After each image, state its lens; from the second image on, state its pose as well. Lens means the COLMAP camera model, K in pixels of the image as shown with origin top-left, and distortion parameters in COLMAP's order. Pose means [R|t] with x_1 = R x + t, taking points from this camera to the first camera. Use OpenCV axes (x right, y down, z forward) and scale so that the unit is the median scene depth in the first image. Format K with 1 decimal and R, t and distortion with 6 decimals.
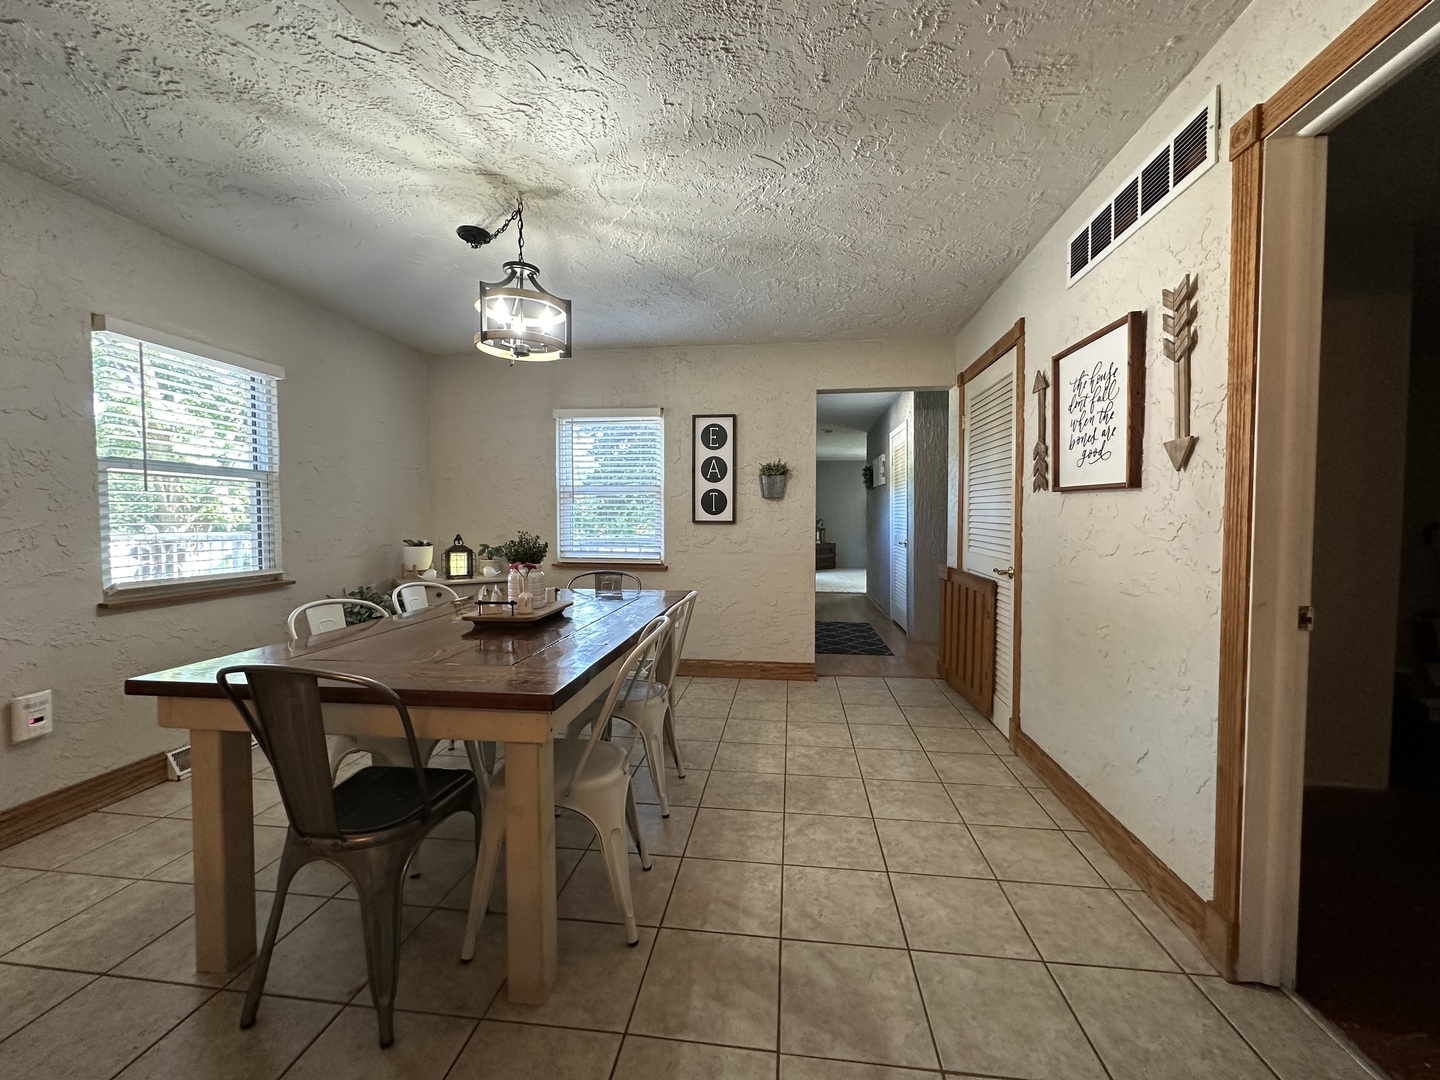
lens RADIAL K [[571.8, 0, 720.0], [0, 571.8, 540.0], [0, 0, 1]] dist [-0.000233, -0.000040]
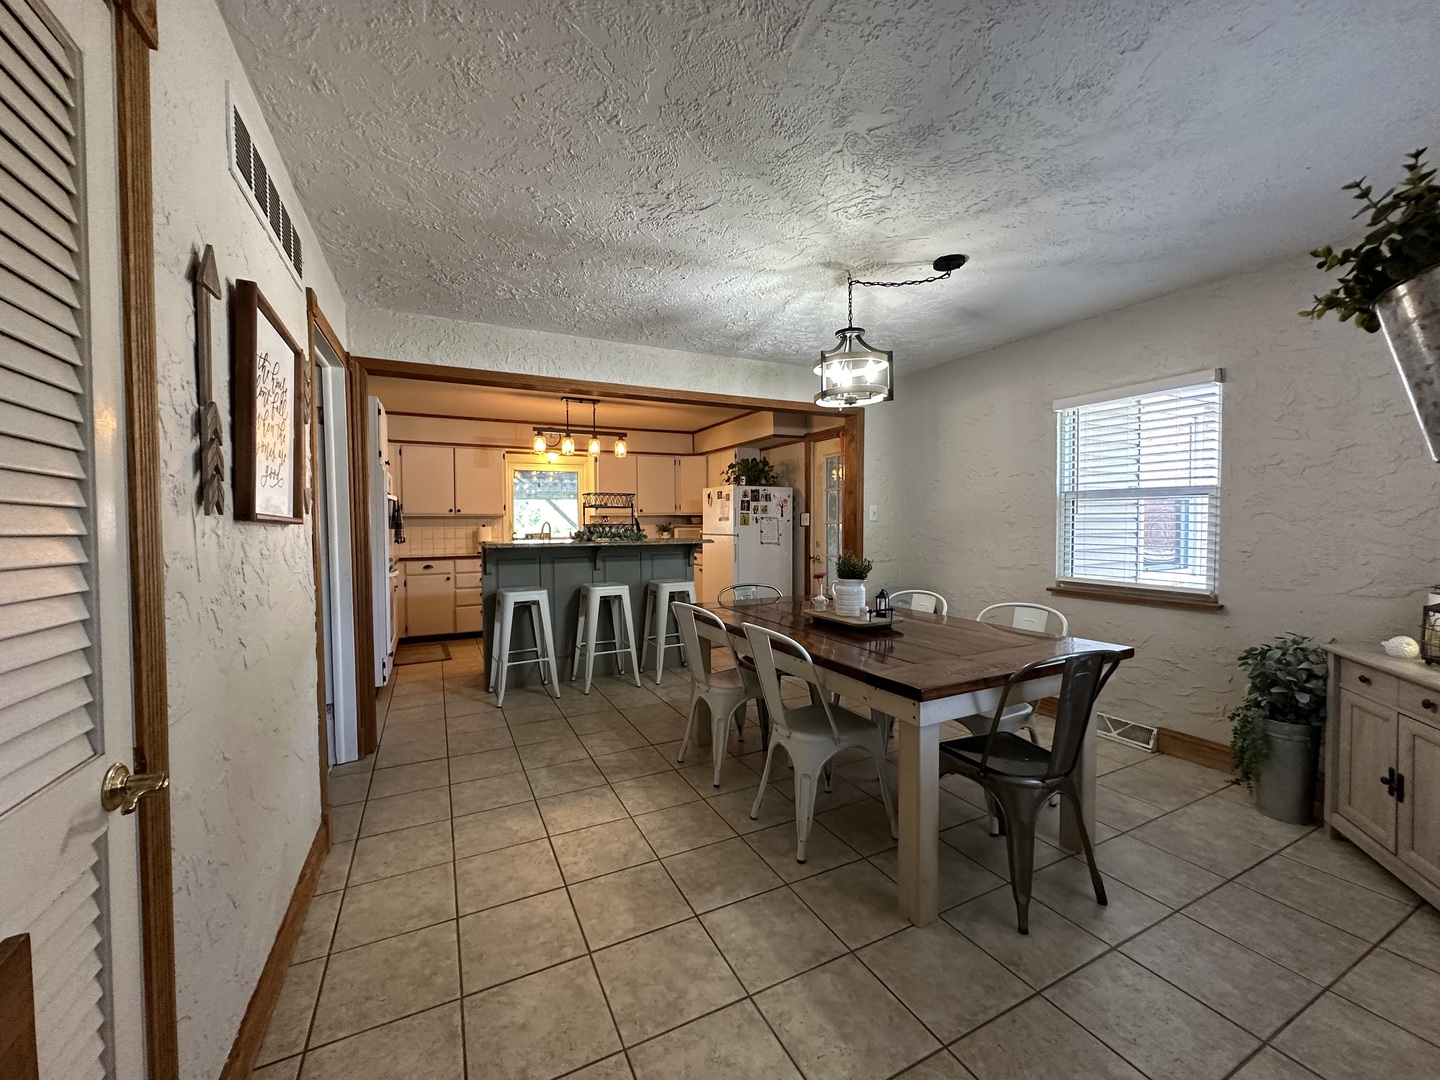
lens RADIAL K [[571.8, 0, 720.0], [0, 571.8, 540.0], [0, 0, 1]] dist [-0.000233, -0.000040]
pose [[-0.831772, 0.028128, -0.554404, 0.546826], [-0.011451, 0.997634, 0.067795, -0.117118], [0.554999, 0.062739, -0.829482, 1.838207]]
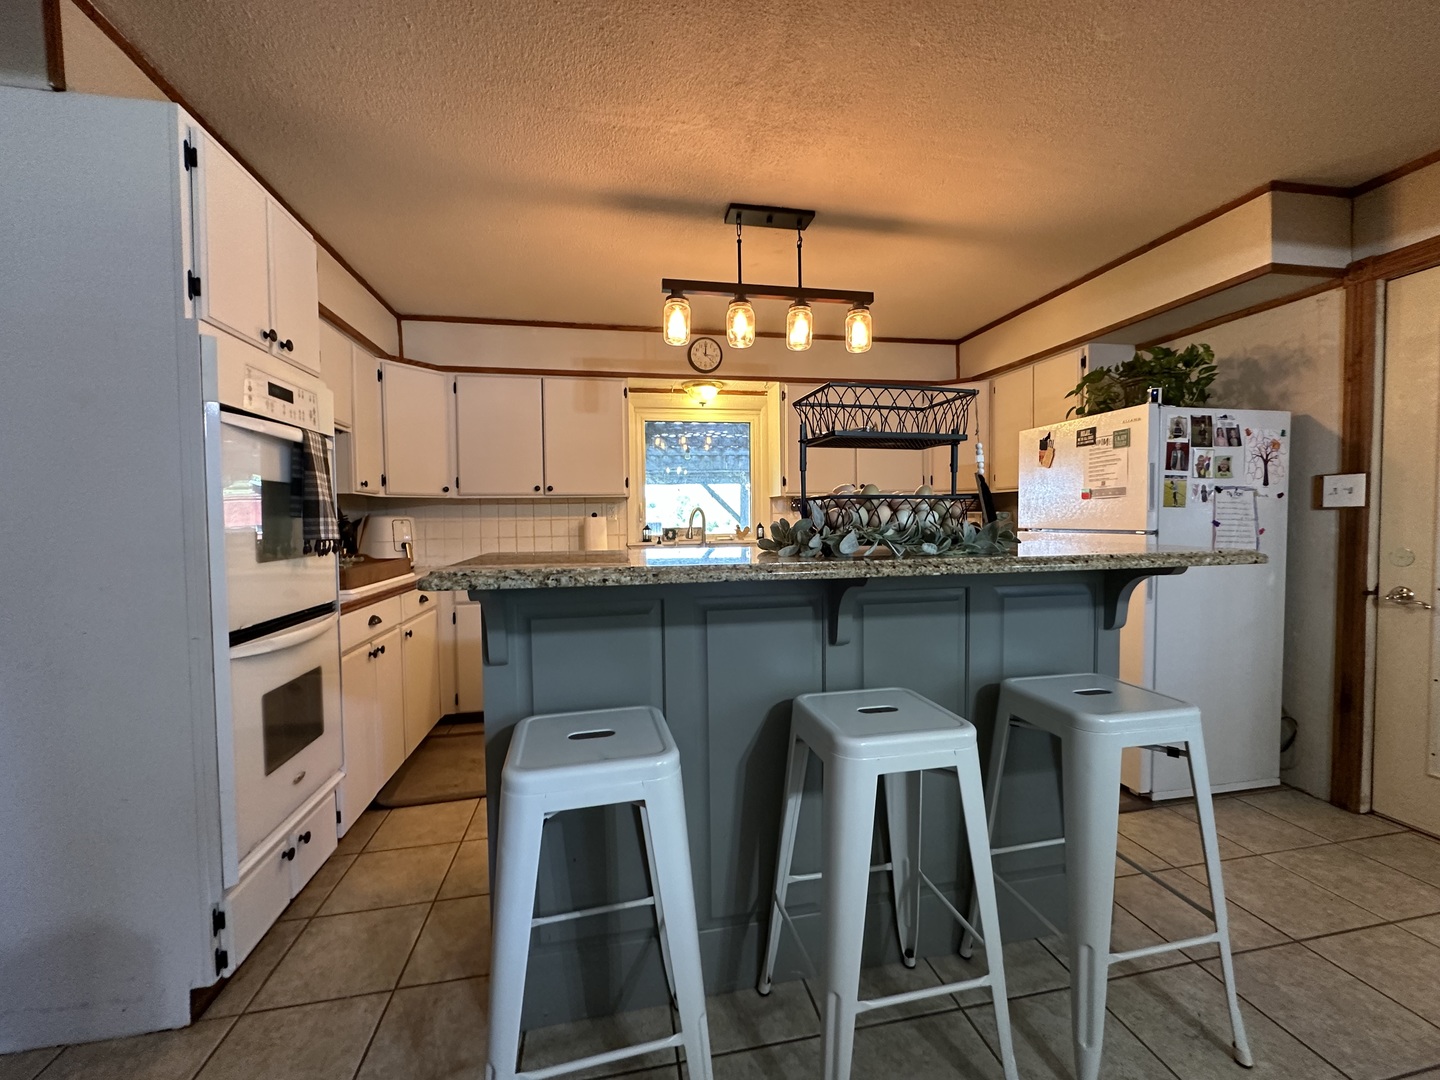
lens RADIAL K [[571.8, 0, 720.0], [0, 571.8, 540.0], [0, 0, 1]] dist [-0.000233, -0.000040]
pose [[-0.949562, 0.029497, -0.312188, 0.327851], [0.005182, 0.996906, 0.078431, -0.076436], [0.313536, 0.072857, -0.946777, 1.154709]]
